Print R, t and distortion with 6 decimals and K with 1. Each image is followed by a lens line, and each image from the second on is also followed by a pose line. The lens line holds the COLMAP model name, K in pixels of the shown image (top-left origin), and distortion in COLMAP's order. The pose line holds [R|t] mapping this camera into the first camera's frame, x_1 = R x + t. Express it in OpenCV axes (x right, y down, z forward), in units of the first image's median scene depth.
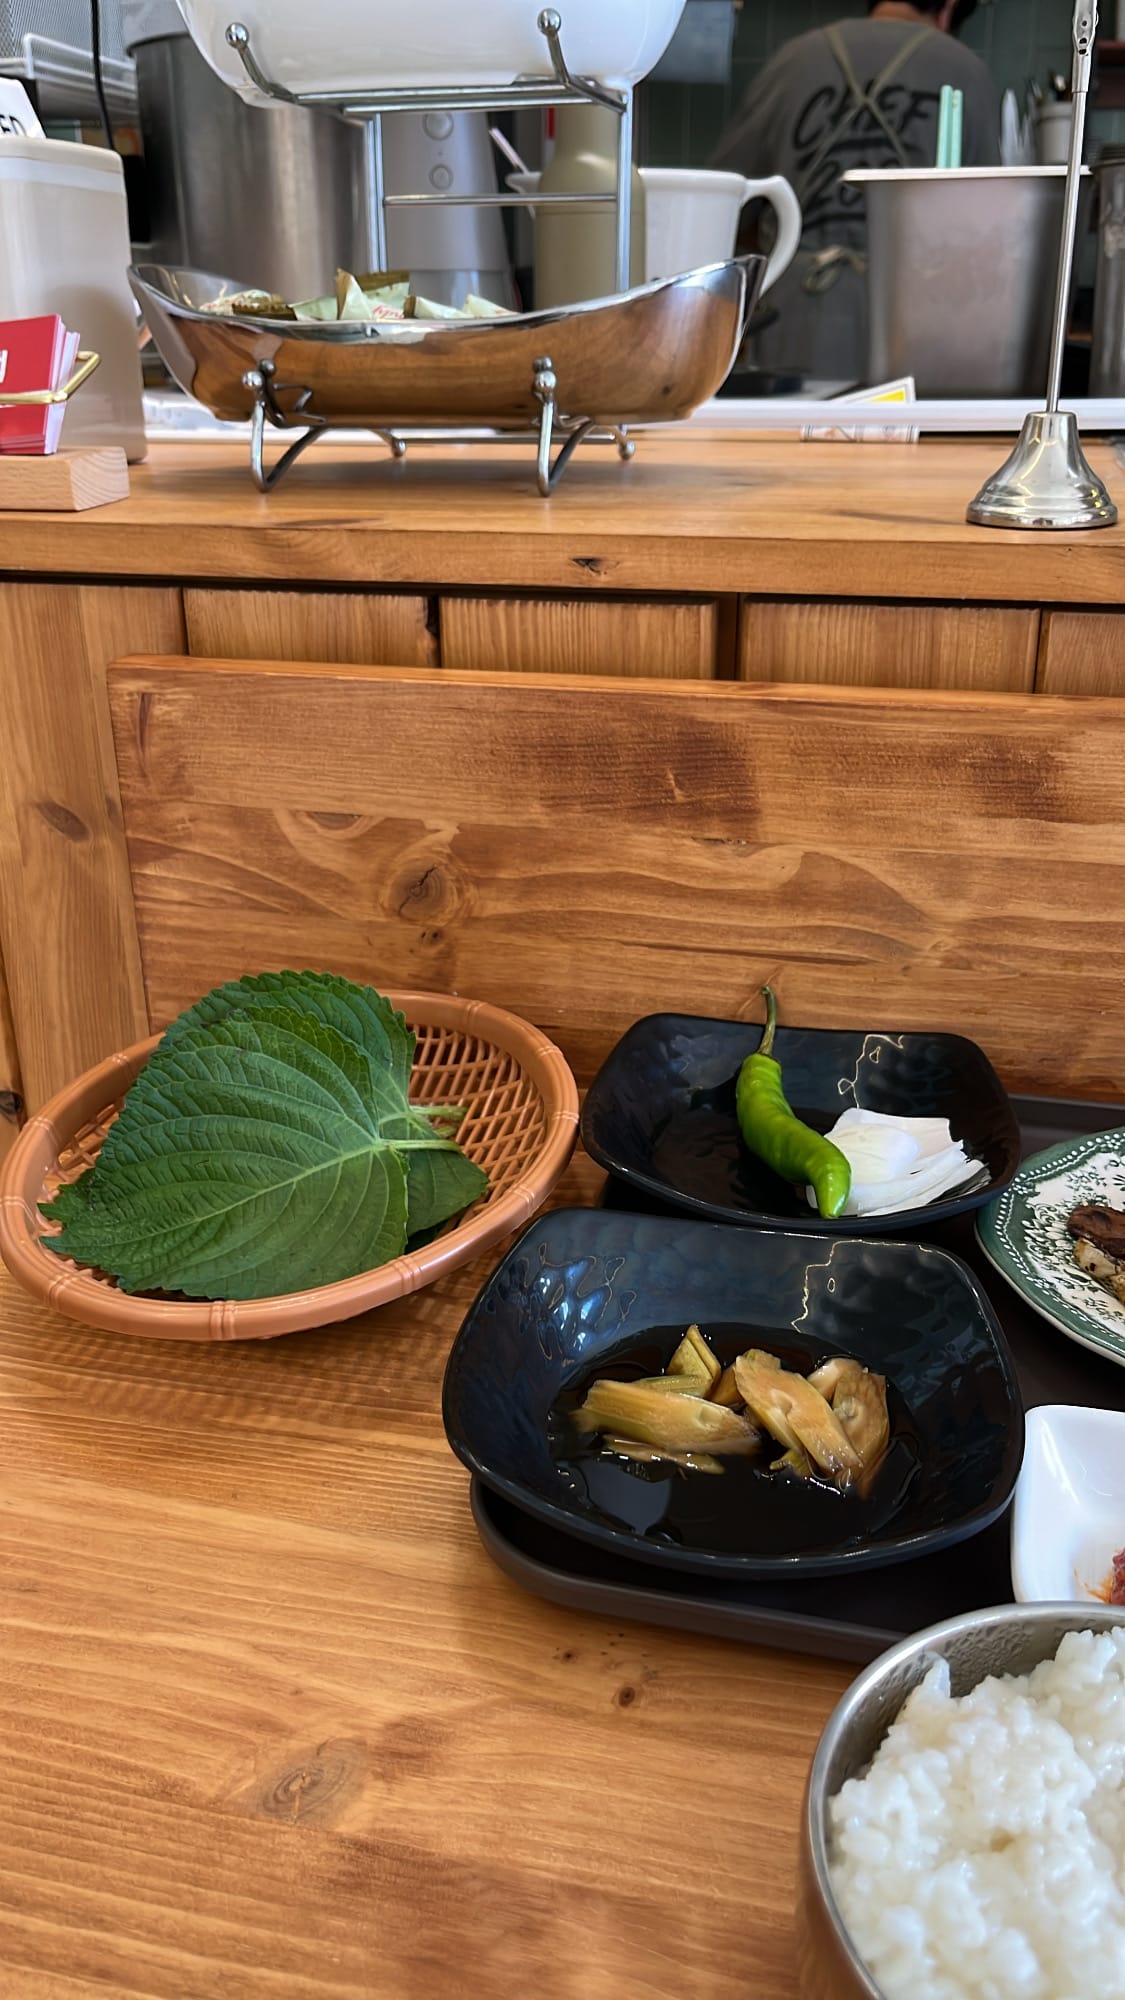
lens RADIAL K [[1606.0, 0, 542.0], [0, 1606.0, 1026.7], [0, 0, 1]] dist [0.027508, -0.055285]
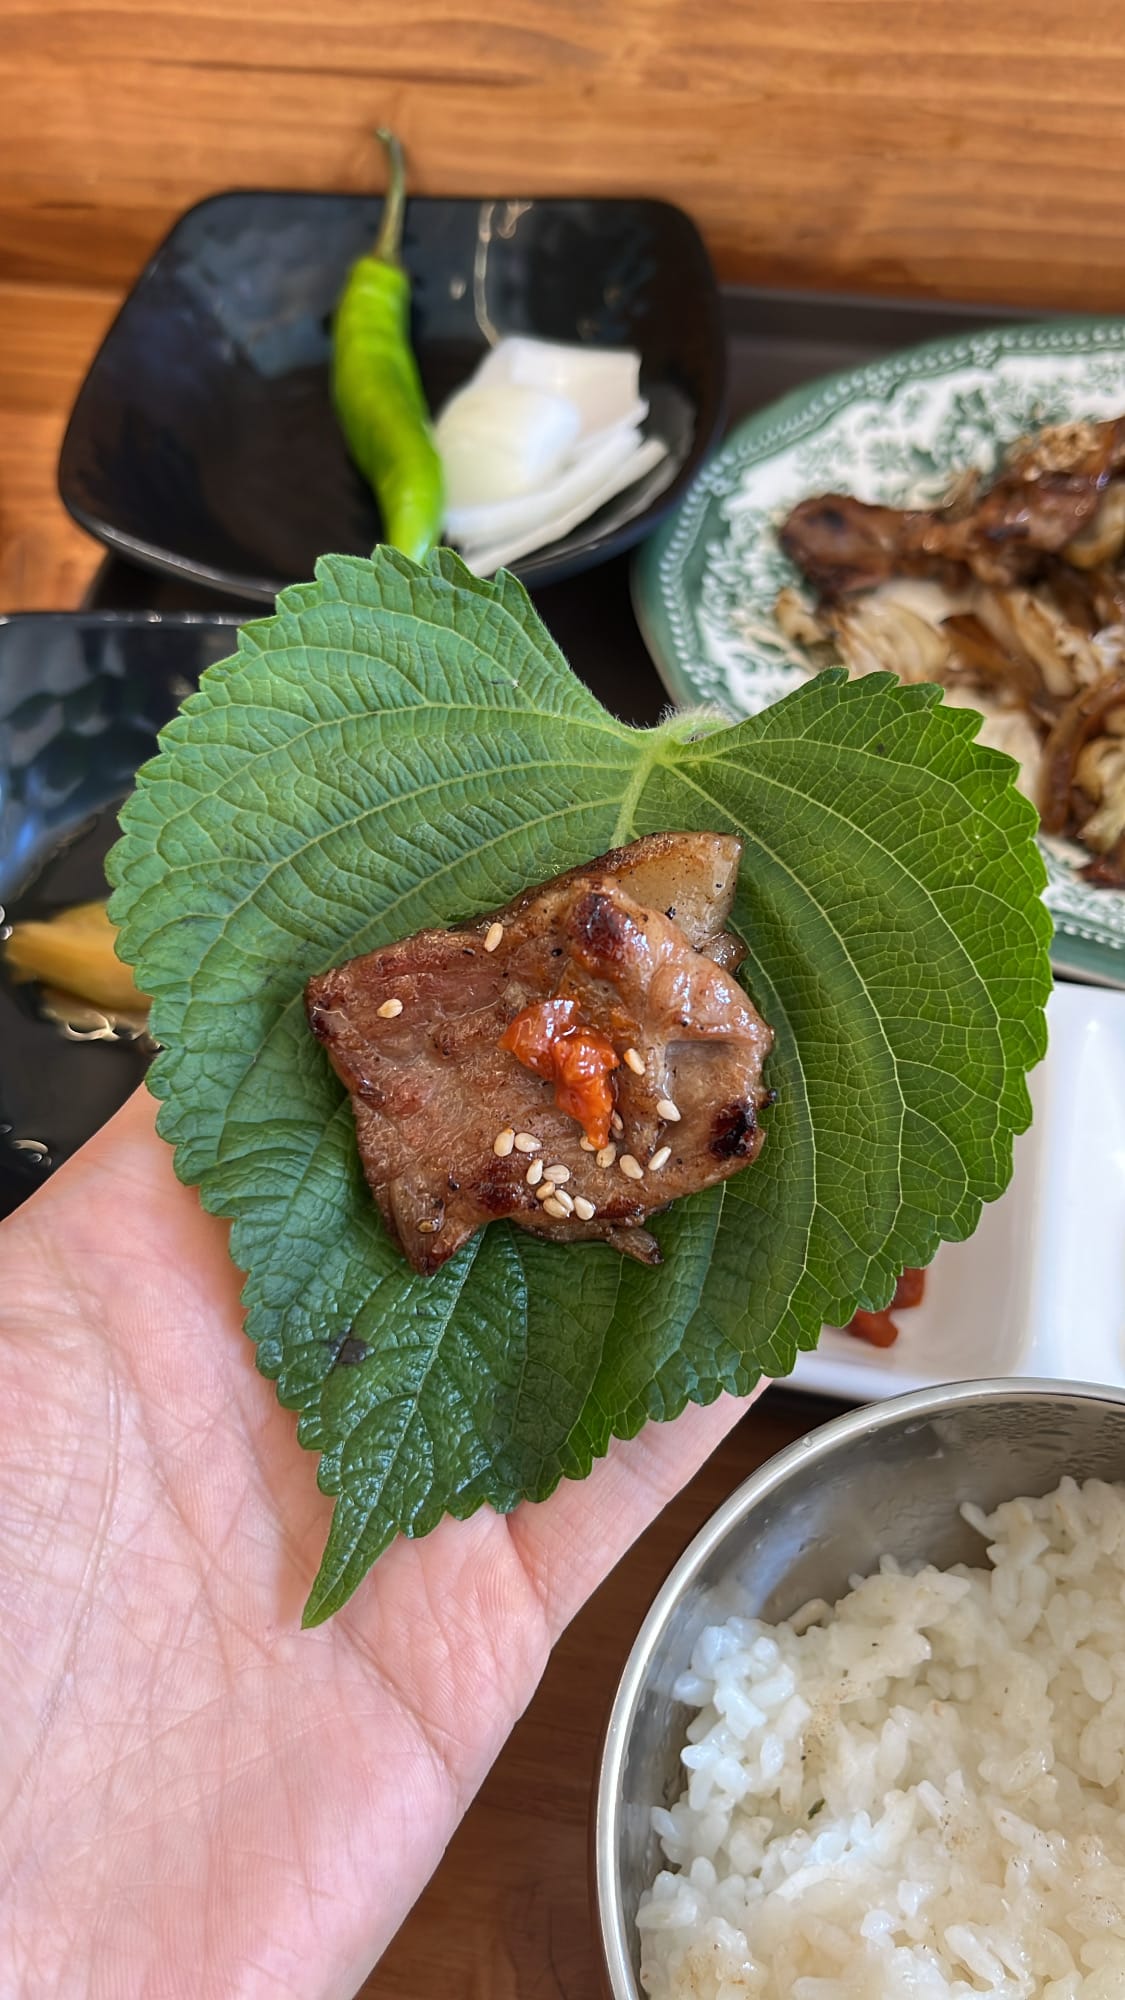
lens RADIAL K [[1606.0, 0, 570.4], [0, 1606.0, 927.9], [0, 0, 1]] dist [0.027508, -0.055285]
pose [[0.997650, -0.066951, 0.014595, 0.195715], [0.050583, 0.863239, 0.502255, -0.073147], [-0.046225, -0.500336, 0.864597, 0.304010]]
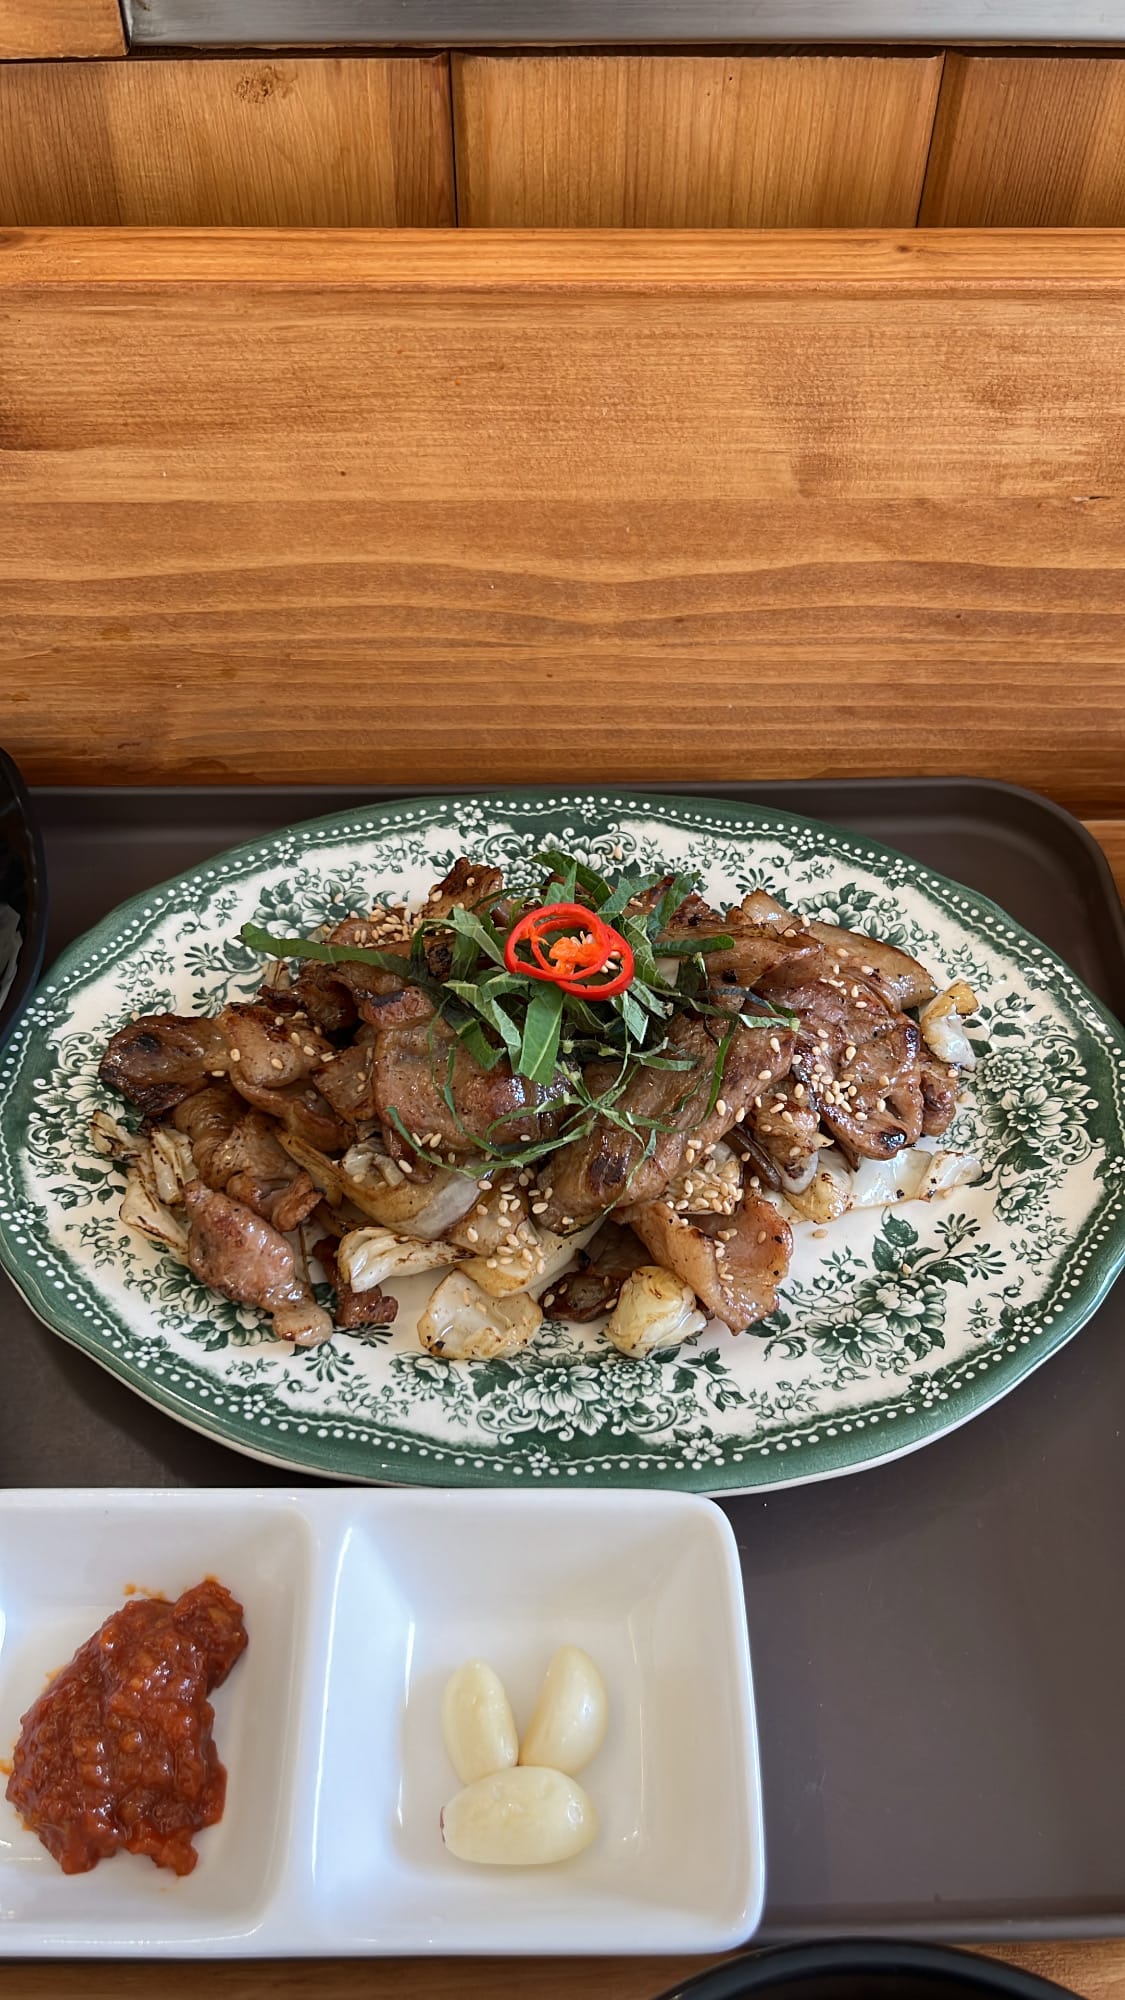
lens RADIAL K [[1606.0, 0, 562.4], [0, 1606.0, 982.5], [0, 0, 1]] dist [0.027508, -0.055285]
pose [[0.960308, -0.201373, 0.193024, 0.354956], [0.089348, 0.877582, 0.471026, -0.221710], [-0.264247, -0.435084, 0.860741, 0.277897]]
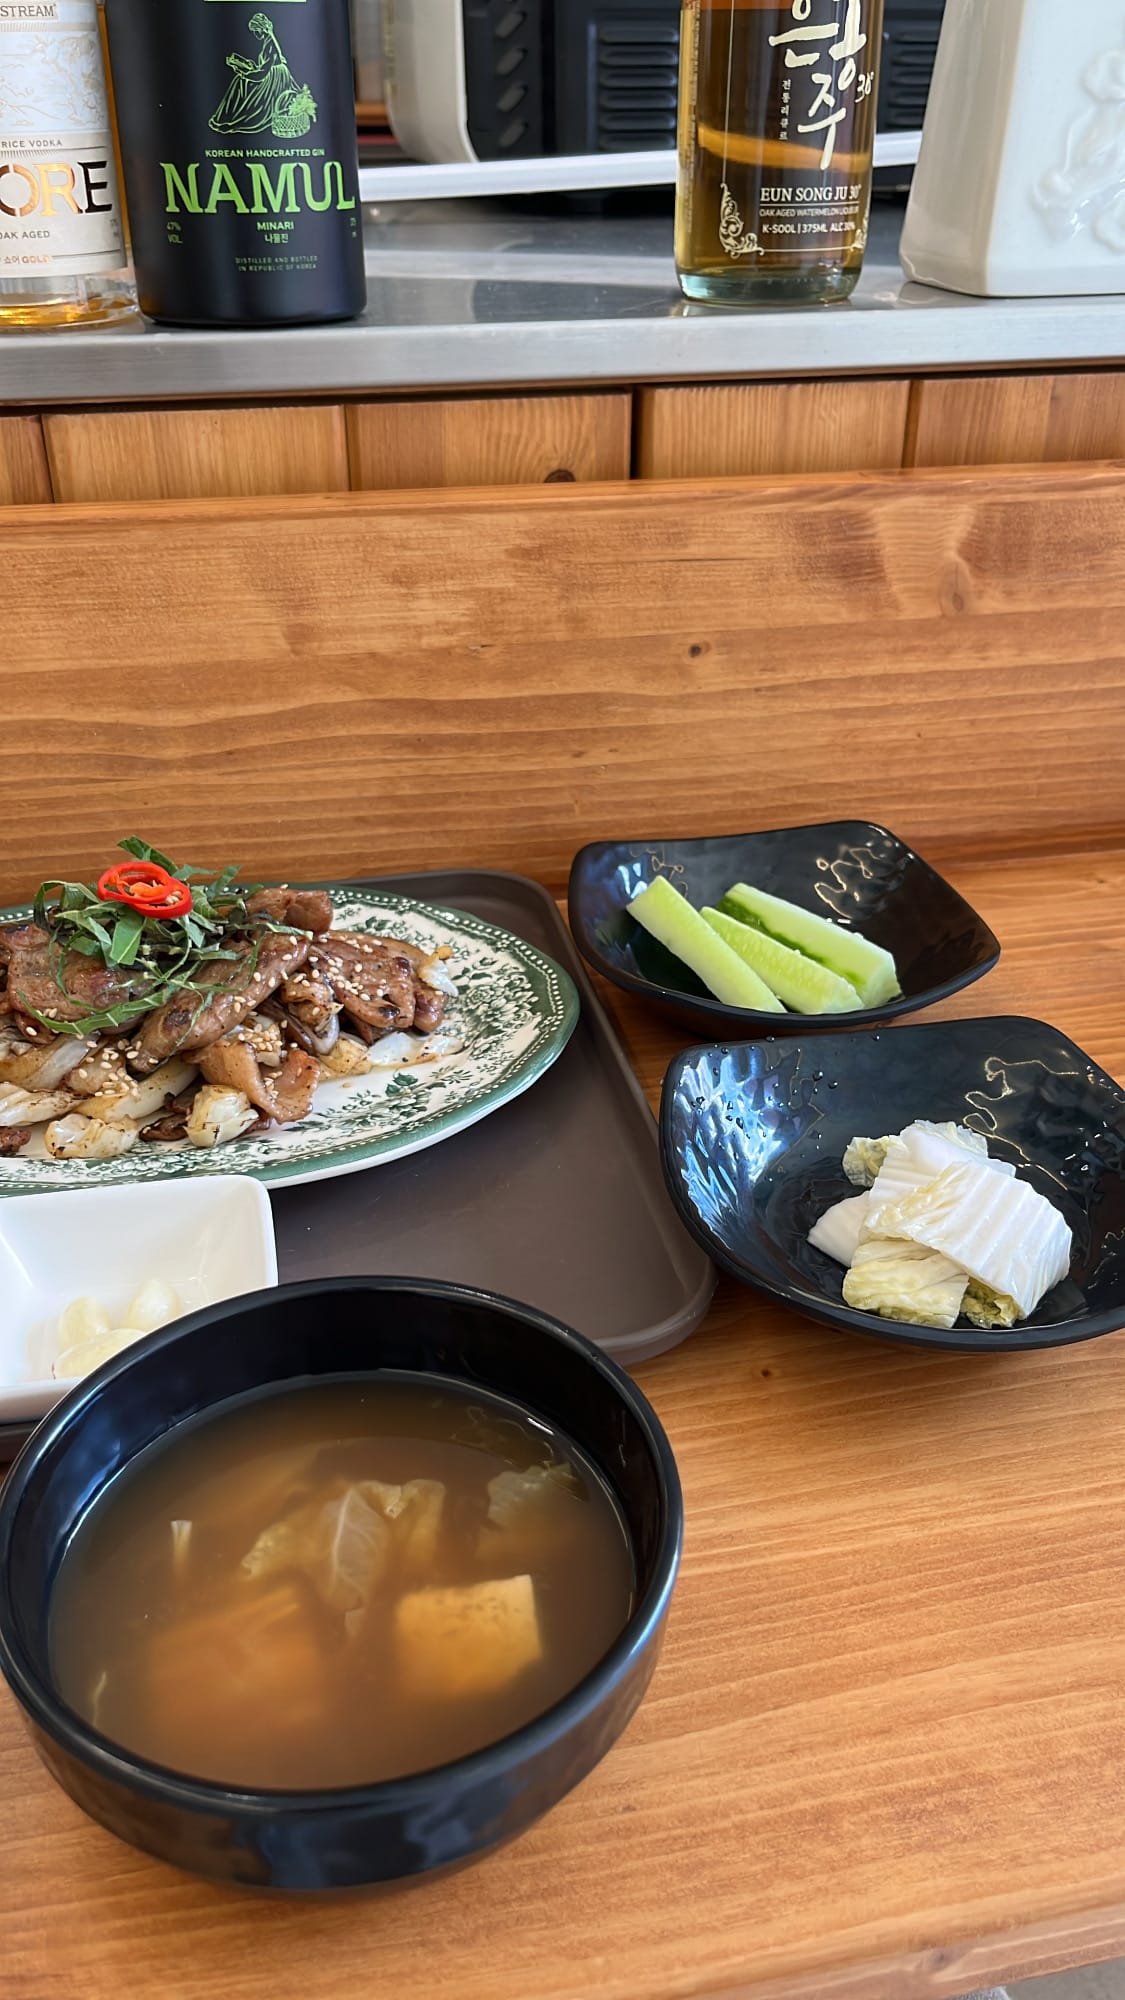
lens RADIAL K [[1606.0, 0, 573.5], [0, 1606.0, 1029.6], [0, 0, 1]] dist [0.027508, -0.055285]
pose [[0.890573, -0.213005, 0.401882, 0.313413], [0.163882, 0.974490, 0.153334, 0.030787], [-0.424291, -0.070693, 0.902762, -0.111346]]
